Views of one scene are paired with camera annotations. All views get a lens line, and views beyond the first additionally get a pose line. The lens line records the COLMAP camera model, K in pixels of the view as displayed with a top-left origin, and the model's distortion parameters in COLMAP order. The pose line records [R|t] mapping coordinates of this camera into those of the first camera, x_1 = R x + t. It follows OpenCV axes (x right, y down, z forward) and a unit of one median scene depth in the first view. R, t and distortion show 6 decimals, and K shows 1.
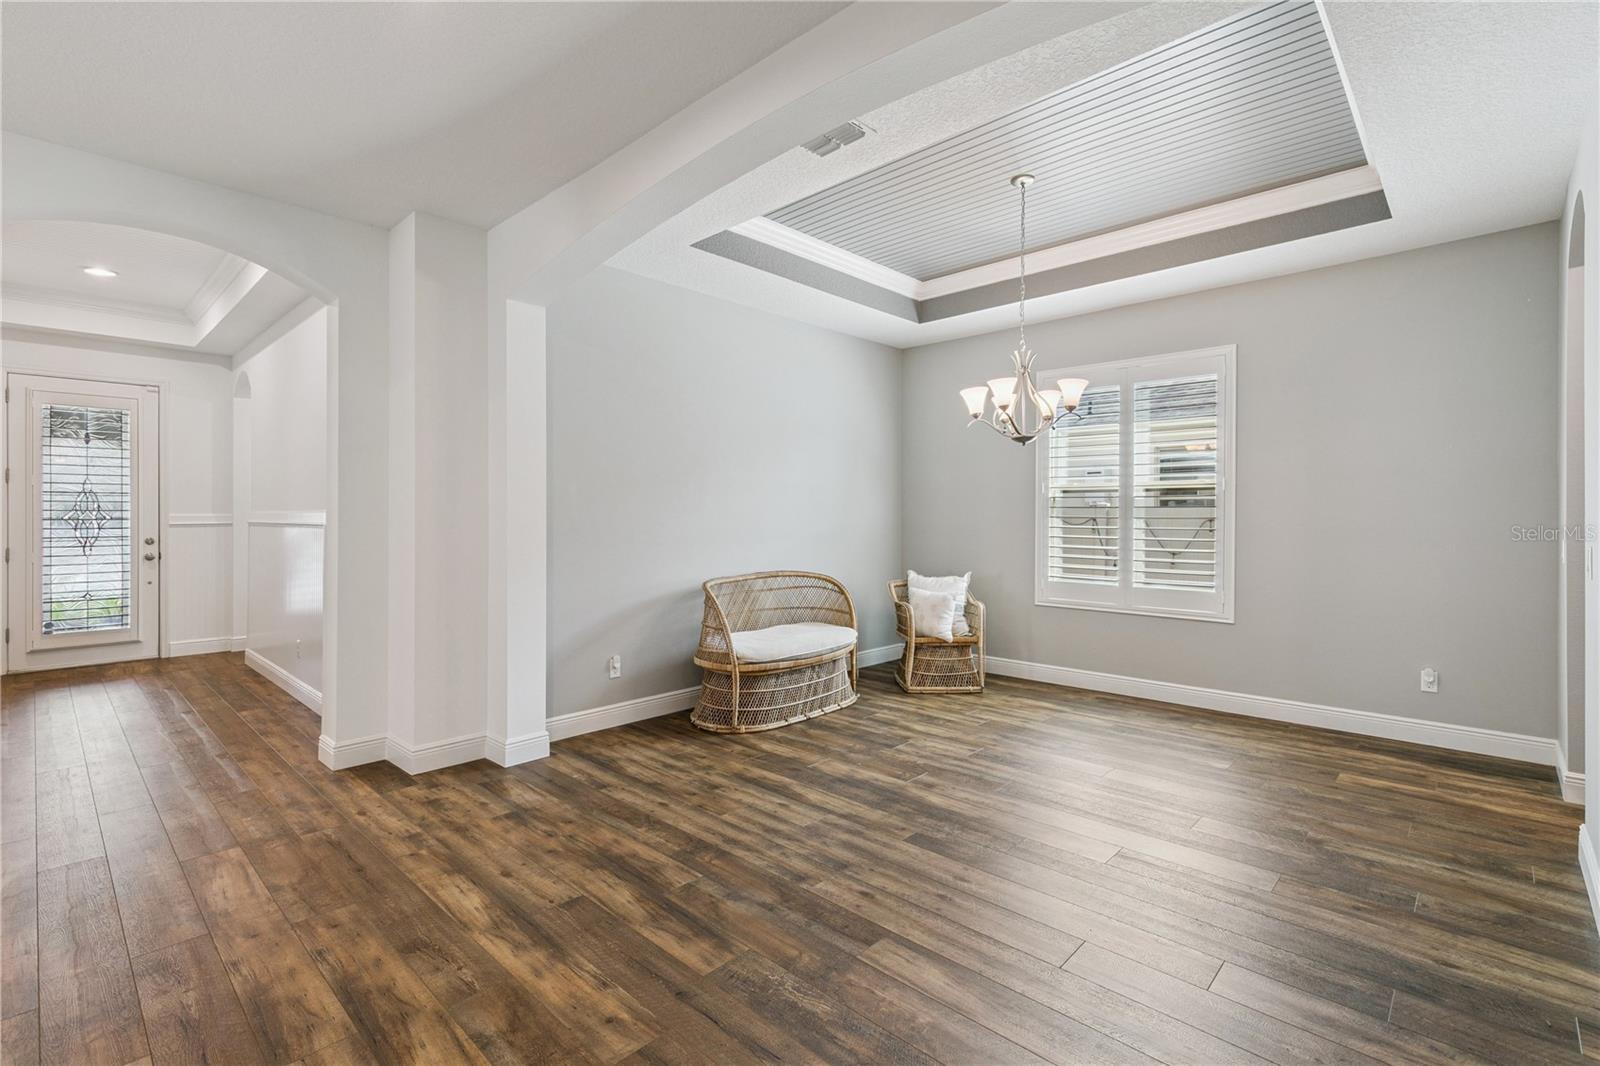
lens RADIAL K [[719.2, 0, 803.7], [0, 719.2, 513.1], [0, 0, 1]] dist [0.004371, 0.000219]
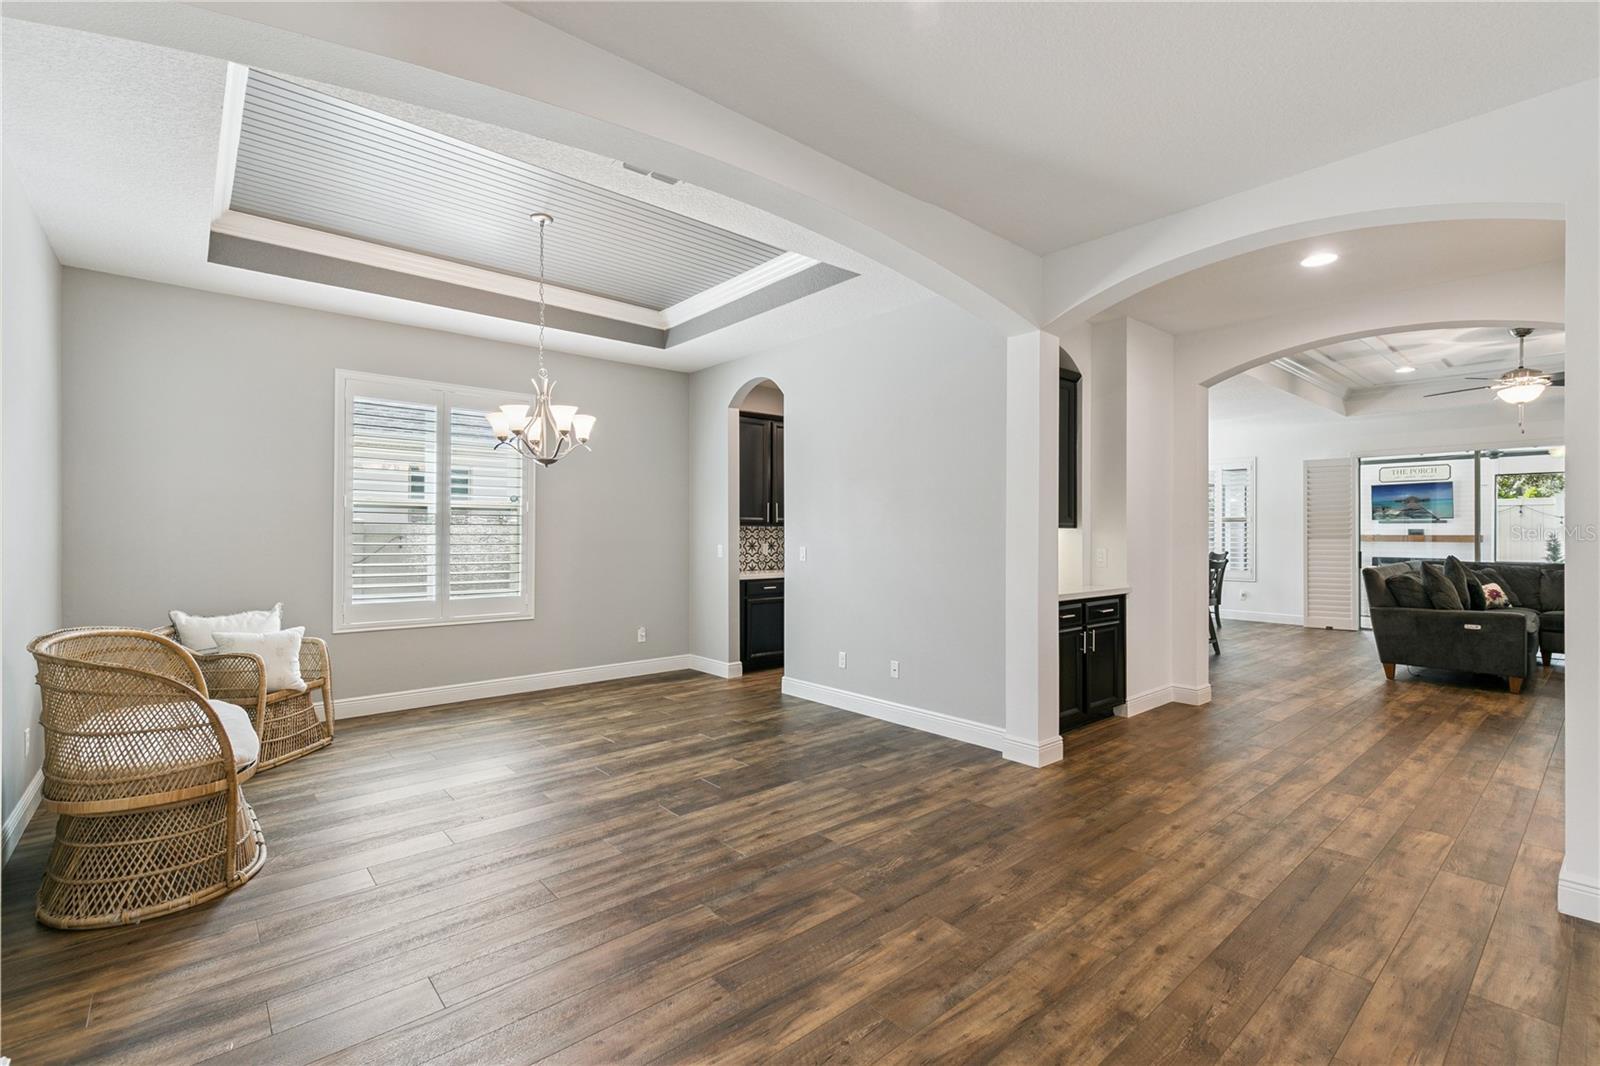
lens RADIAL K [[719.2, 0, 793.6], [0, 719.2, 529.4], [0, 0, 1]] dist [0.004371, 0.000219]
pose [[0.107007, 0.006297, 0.994238, -1.961610], [-0.005548, 0.999968, -0.005736, 0.009513], [-0.994243, -0.004903, 0.107038, 1.395205]]
